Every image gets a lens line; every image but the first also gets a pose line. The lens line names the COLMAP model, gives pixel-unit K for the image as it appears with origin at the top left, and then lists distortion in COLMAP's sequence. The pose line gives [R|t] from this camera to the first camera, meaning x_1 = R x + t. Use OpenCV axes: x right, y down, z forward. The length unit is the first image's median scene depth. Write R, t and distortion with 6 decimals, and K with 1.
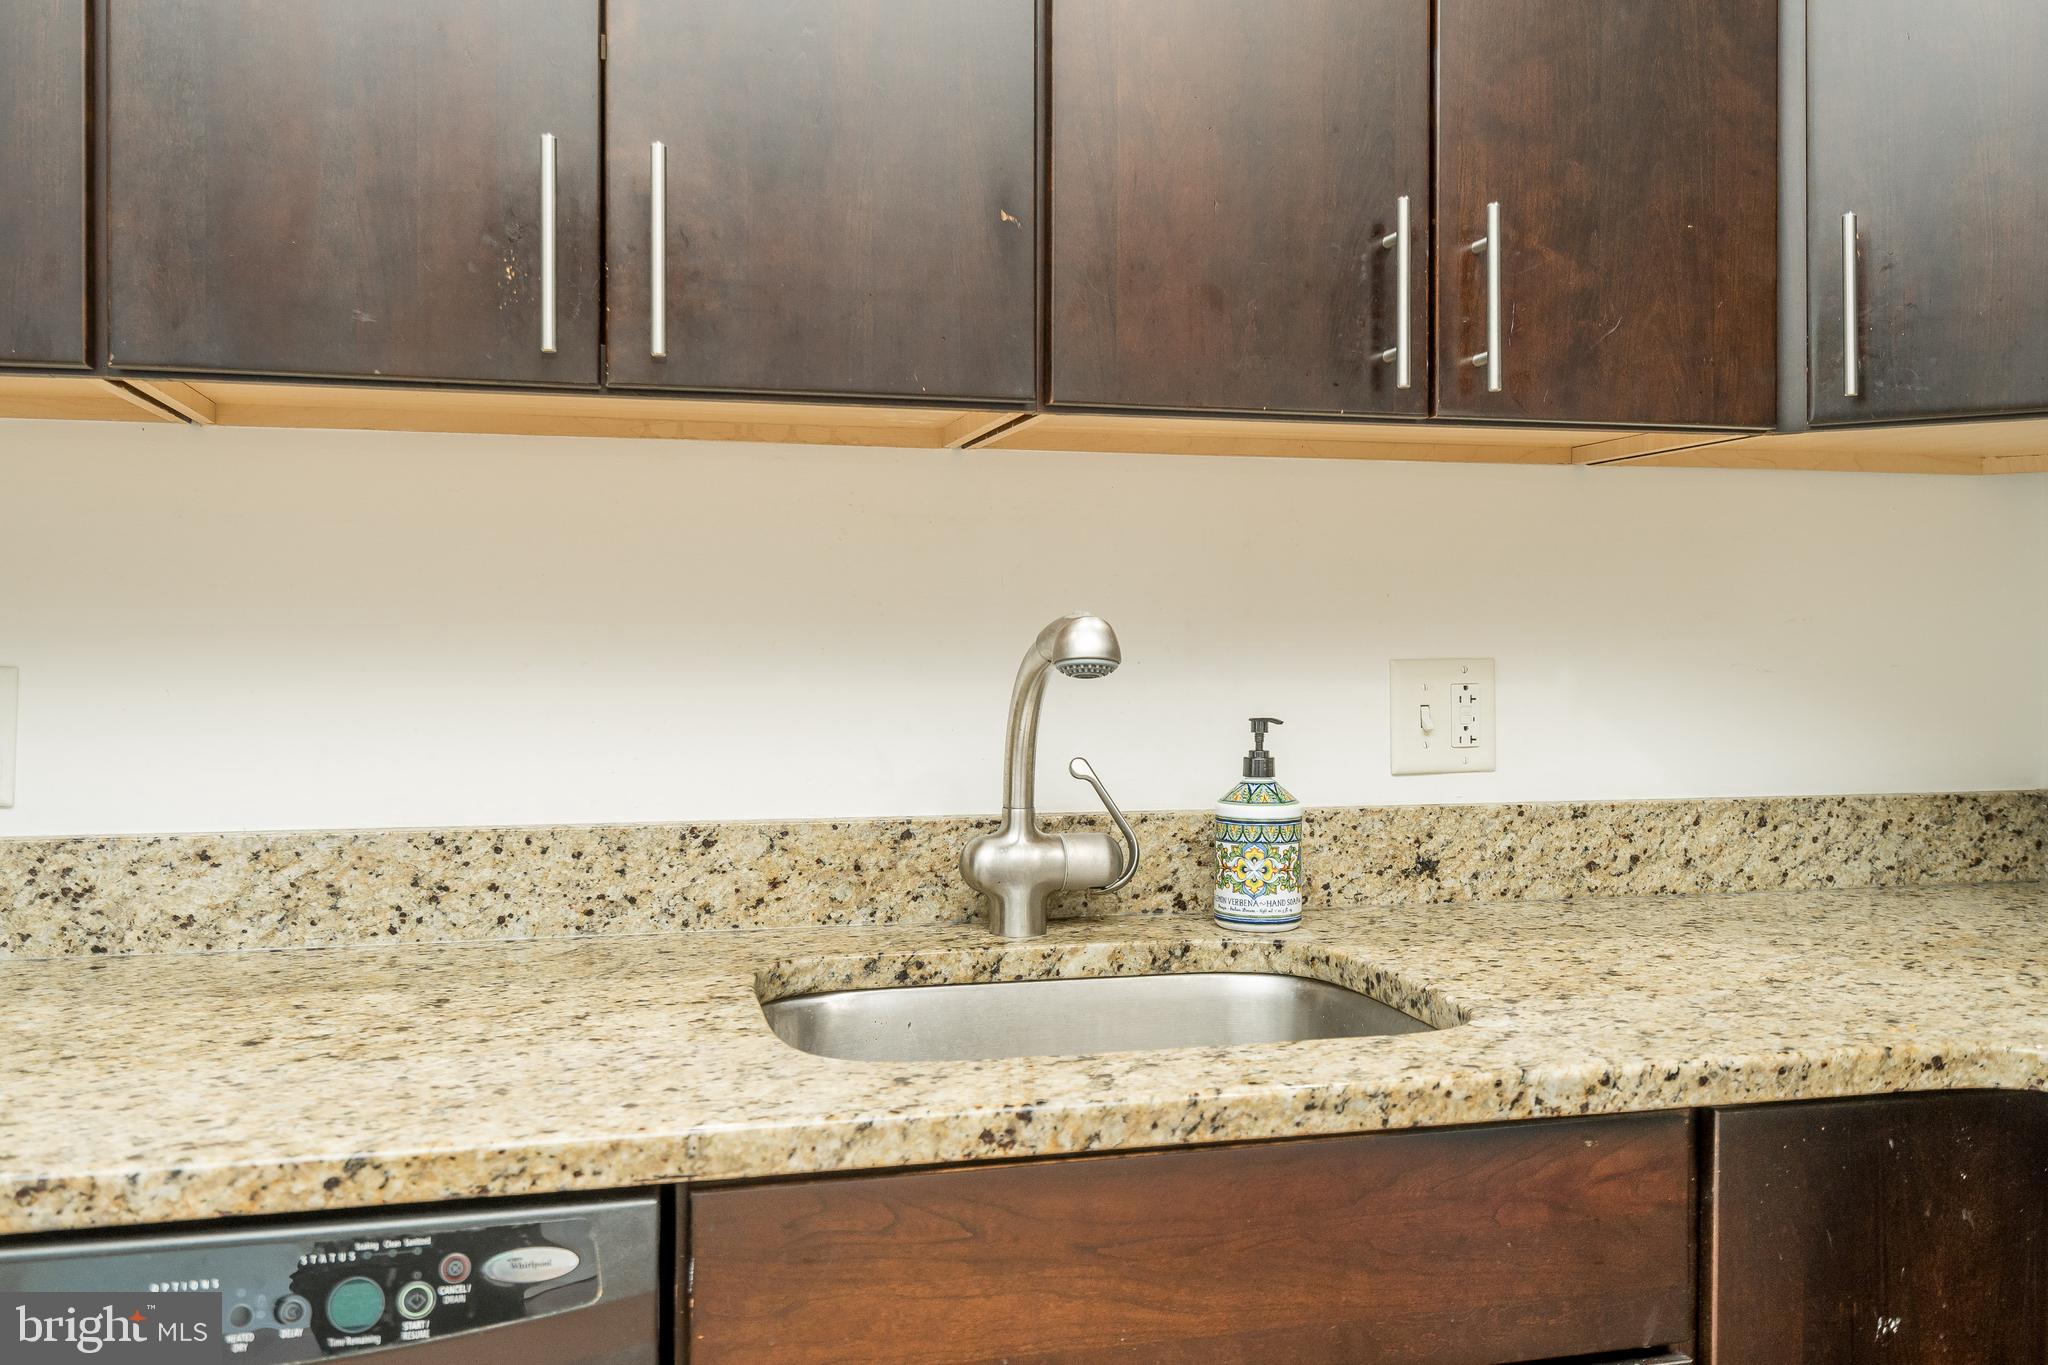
lens RADIAL K [[1748.2, 0, 1024.5], [0, 1748.2, 627.6], [0, 0, 1]] dist [-0.003887, 0.004100]
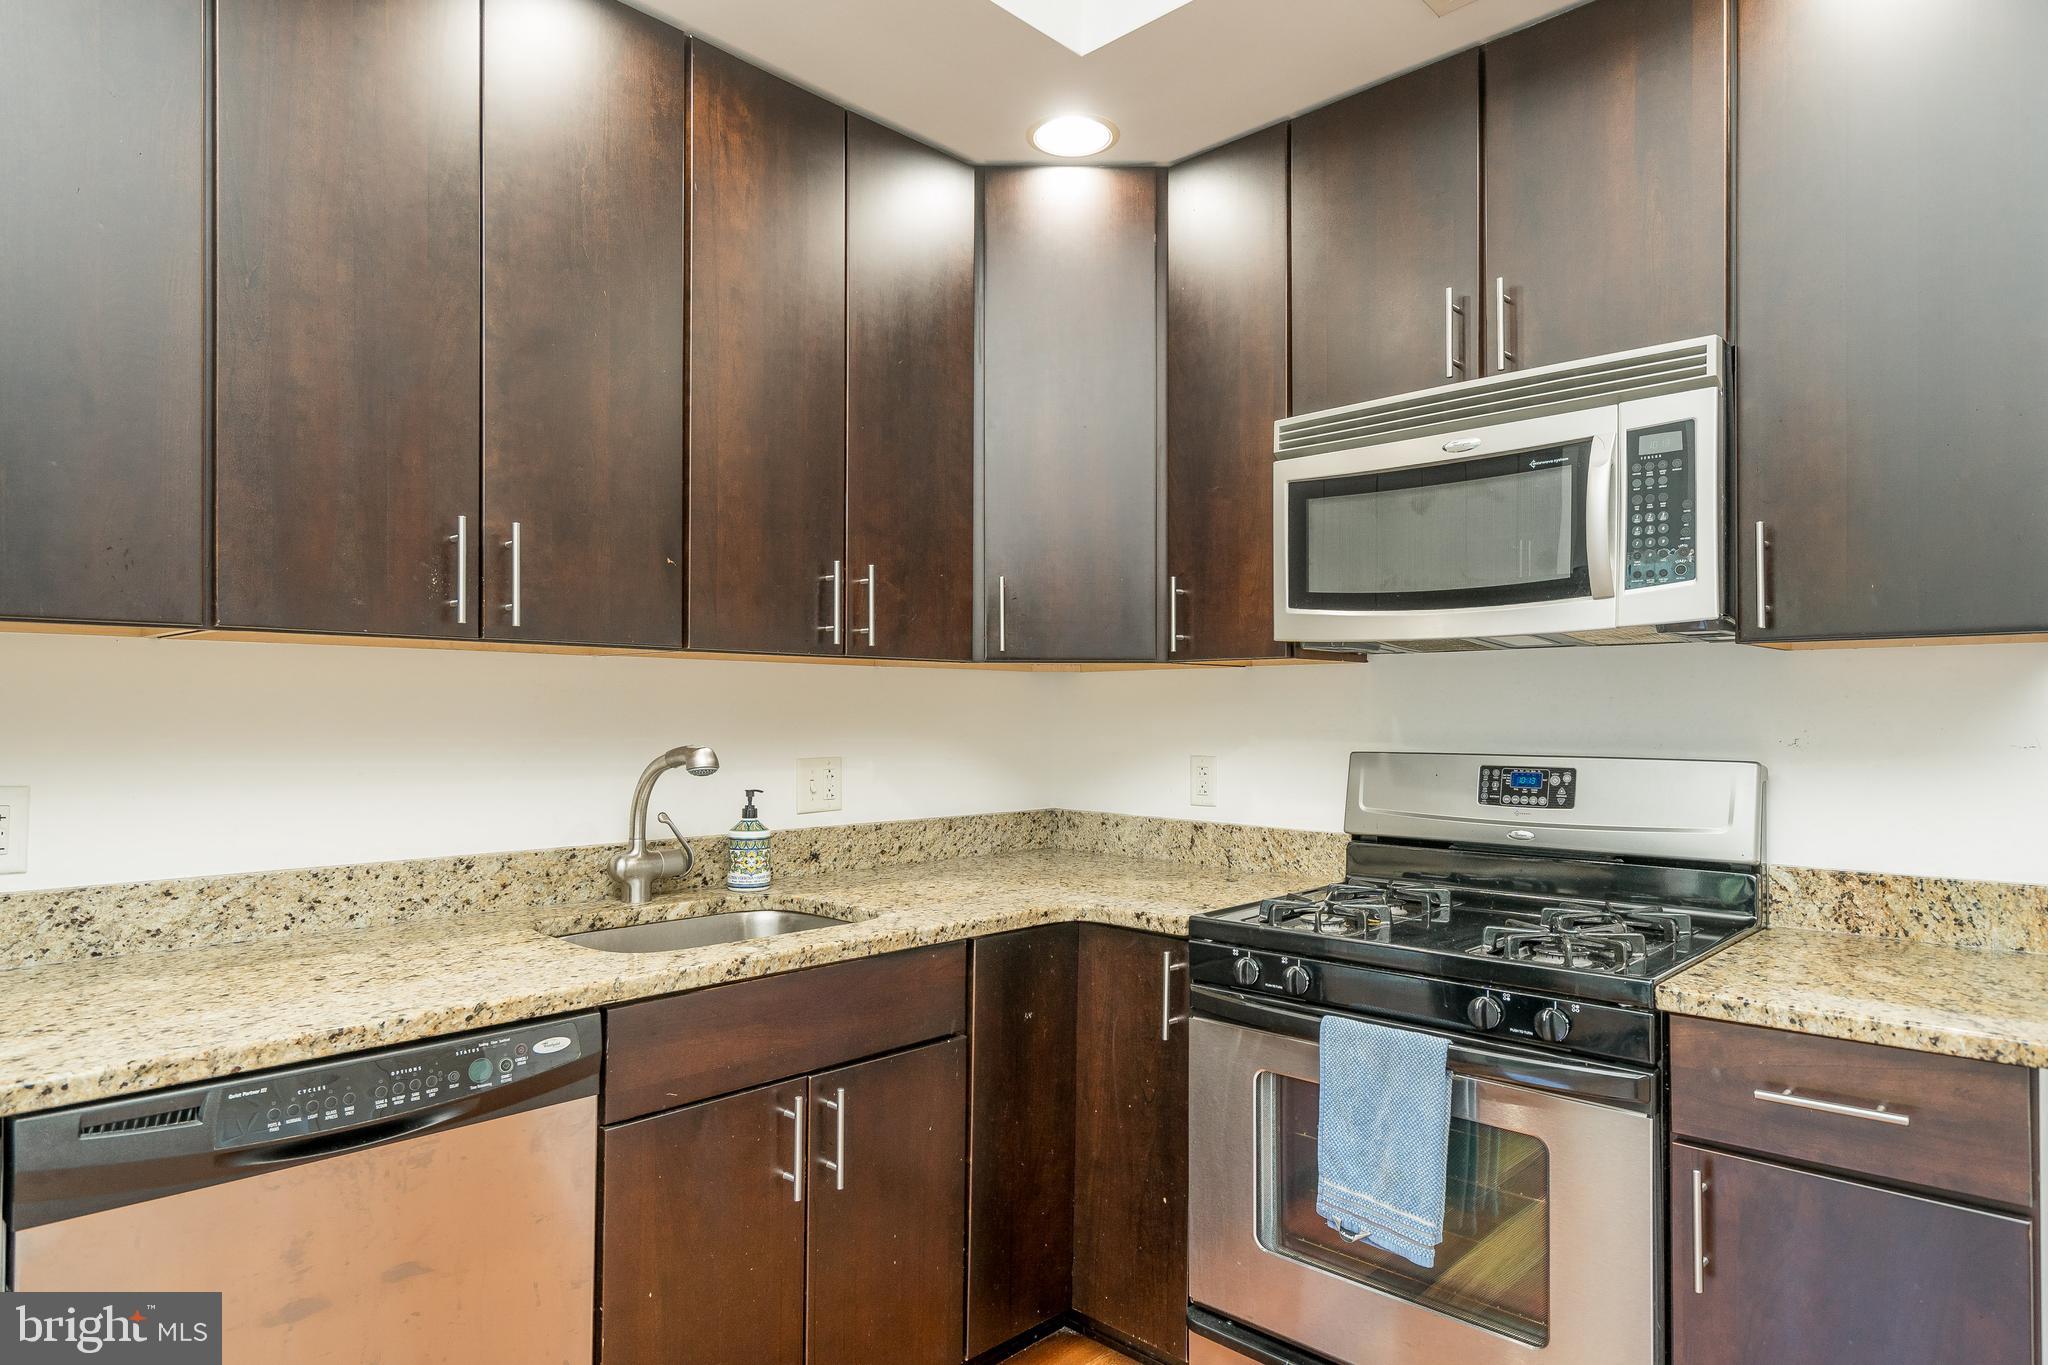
lens RADIAL K [[1198.0, 0, 1026.7], [0, 1198.0, 709.9], [0, 0, 1]] dist [0.010007, -0.000832]
pose [[0.849081, 0.002733, 0.528255, -0.369237], [-0.005003, 0.999983, 0.002867, -0.053700], [-0.528238, -0.005077, 0.849081, -0.423493]]
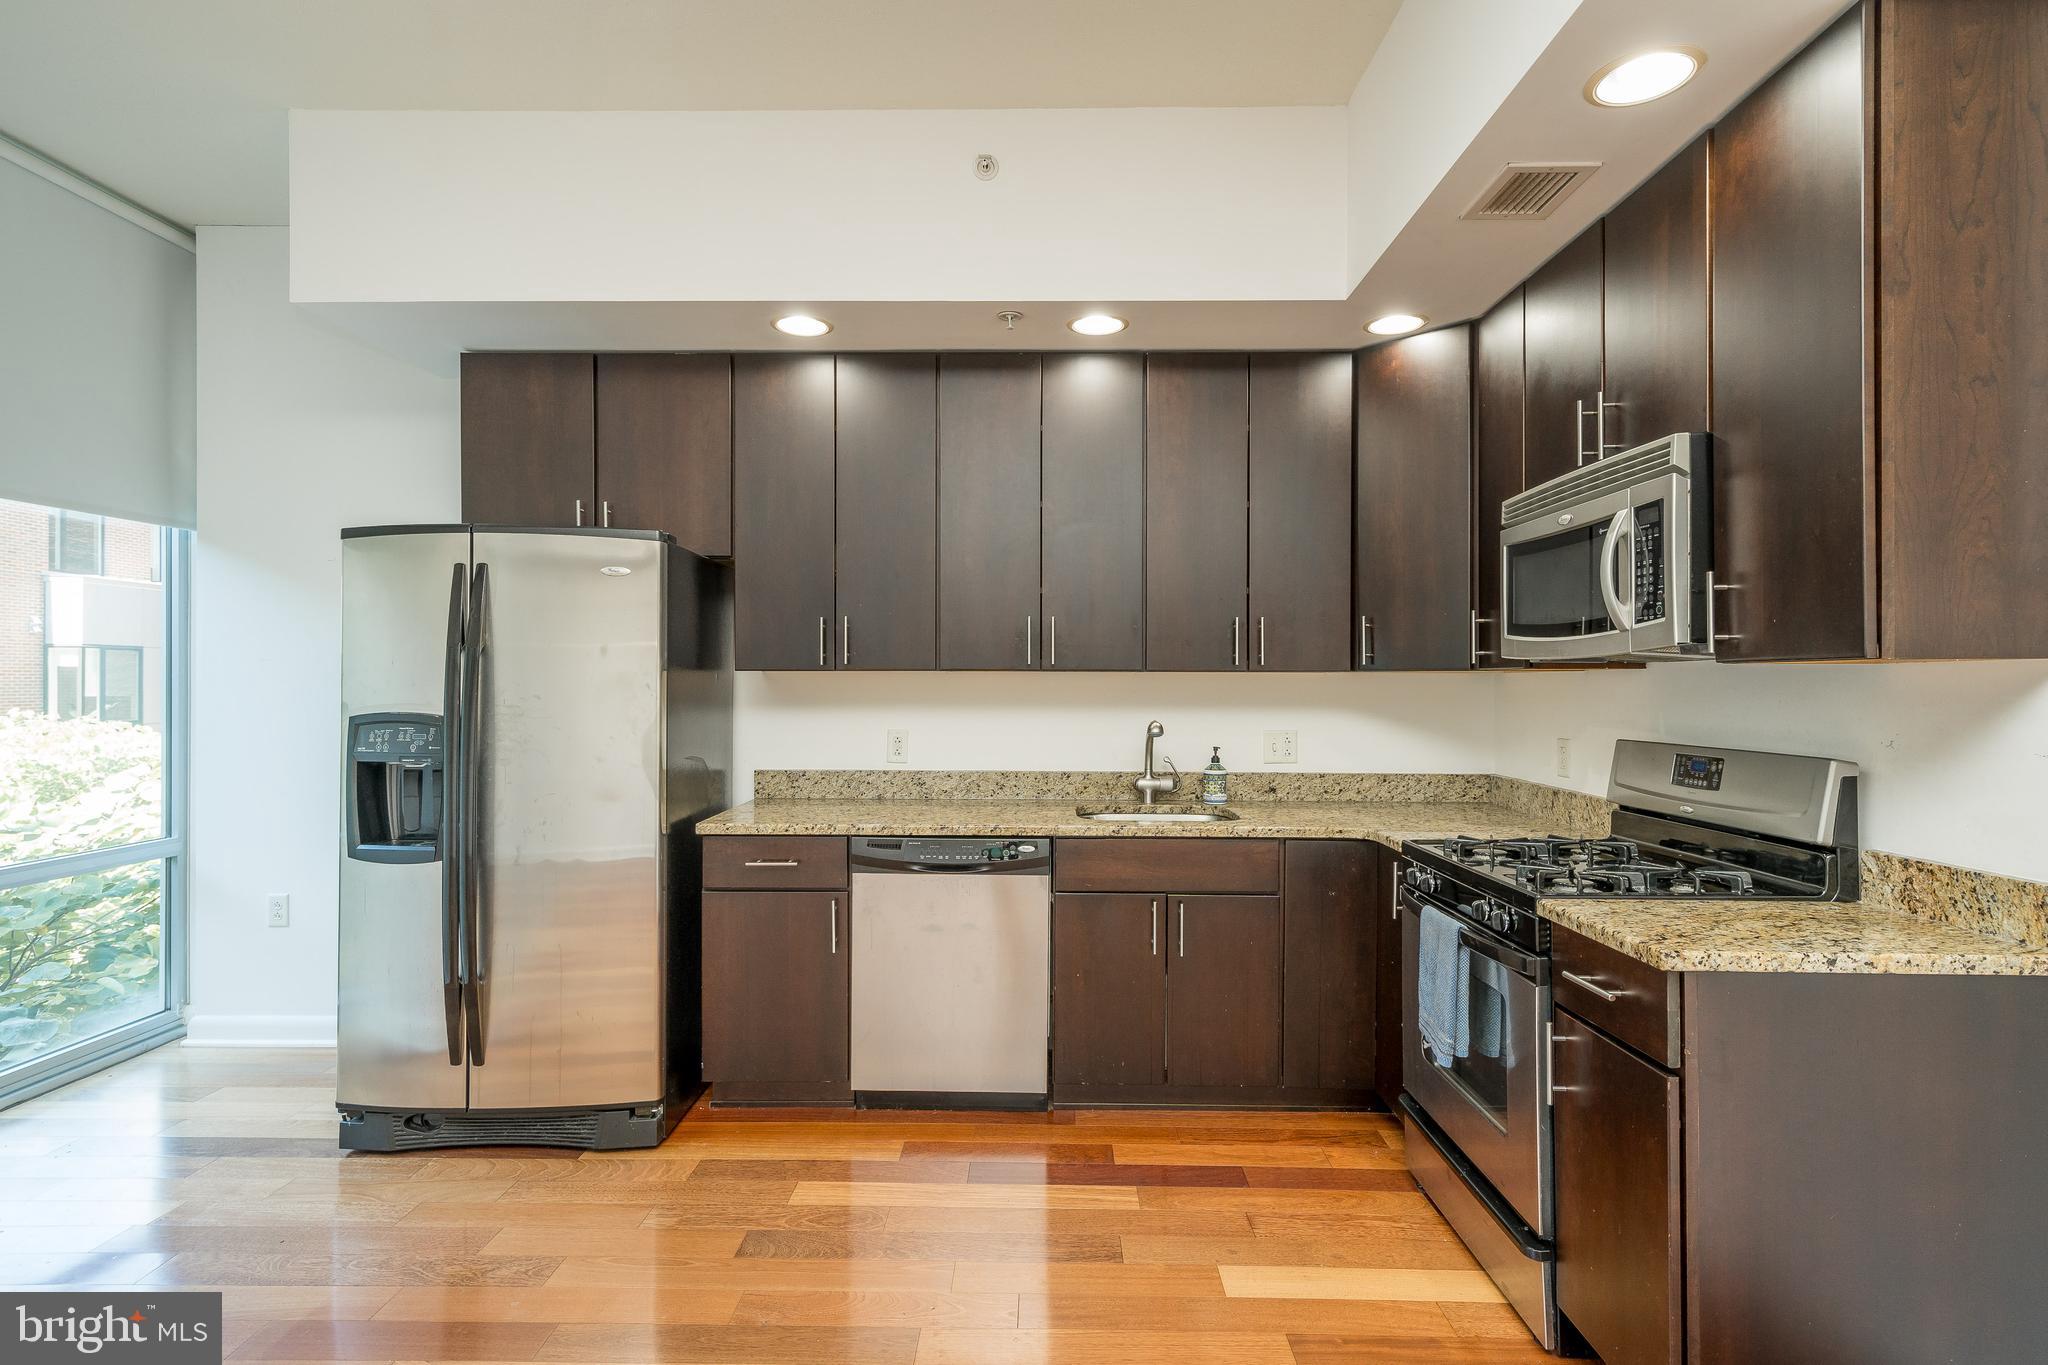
lens RADIAL K [[1025.8, 0, 1024.0], [0, 1025.8, 682.5], [0, 0, 1]] dist [0.009773, 0.000226]
pose [[0.964049, 0.001430, -0.265720, 0.344034], [-0.000180, 0.999989, 0.004728, -0.101283], [0.265723, -0.004511, 0.964039, -1.279212]]
